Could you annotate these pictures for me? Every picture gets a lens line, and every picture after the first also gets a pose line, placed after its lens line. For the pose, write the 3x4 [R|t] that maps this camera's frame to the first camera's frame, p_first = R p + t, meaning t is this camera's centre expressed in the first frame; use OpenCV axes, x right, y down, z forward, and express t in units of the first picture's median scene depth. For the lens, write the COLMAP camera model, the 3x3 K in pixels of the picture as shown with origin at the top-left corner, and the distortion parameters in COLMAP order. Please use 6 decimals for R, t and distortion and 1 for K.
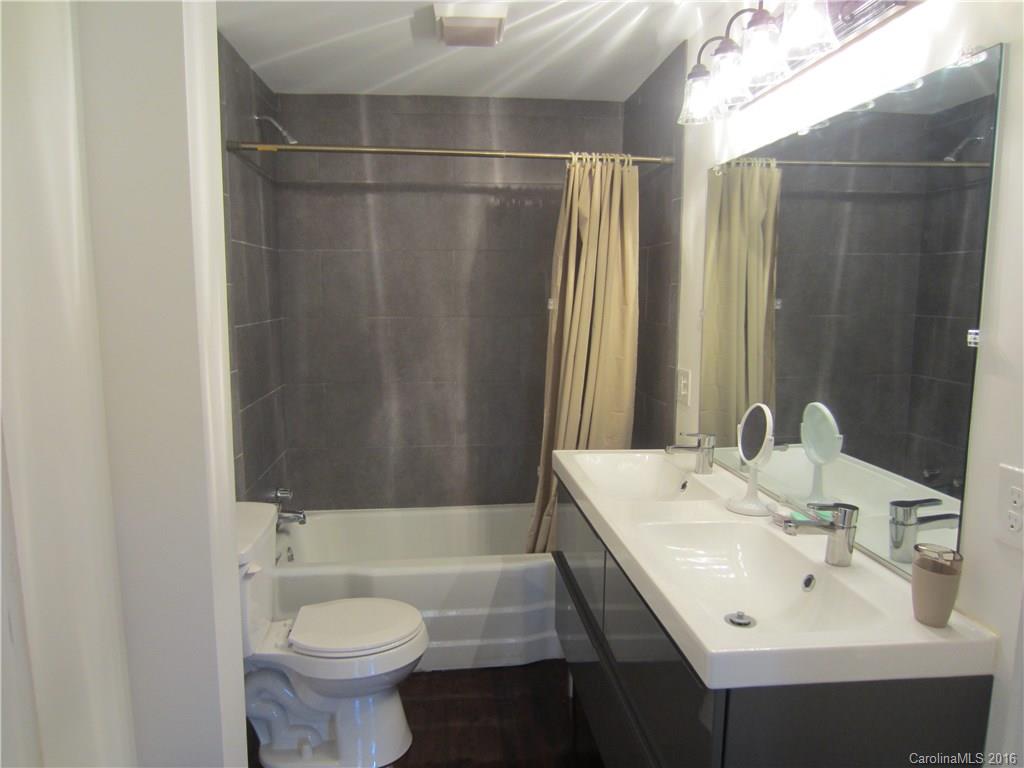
lens RADIAL K [[723.8, 0, 510.7], [0, 723.8, 384.0], [0, 0, 1]] dist [-0.038738, 0.022214]
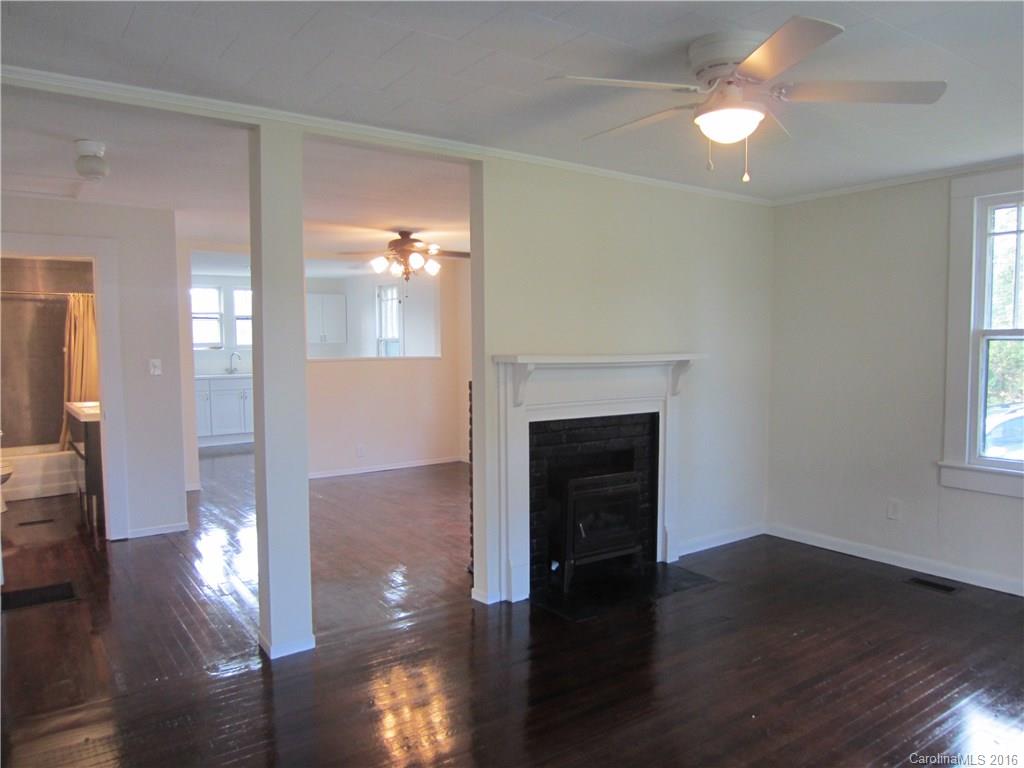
lens RADIAL K [[723.8, 0, 511.7], [0, 723.8, 383.1], [0, 0, 1]] dist [-0.038738, 0.022214]
pose [[0.867816, -0.042073, 0.495101, 0.141354], [0.077340, 0.995702, -0.050949, 0.218112], [-0.490829, 0.082505, 0.867341, -1.649699]]
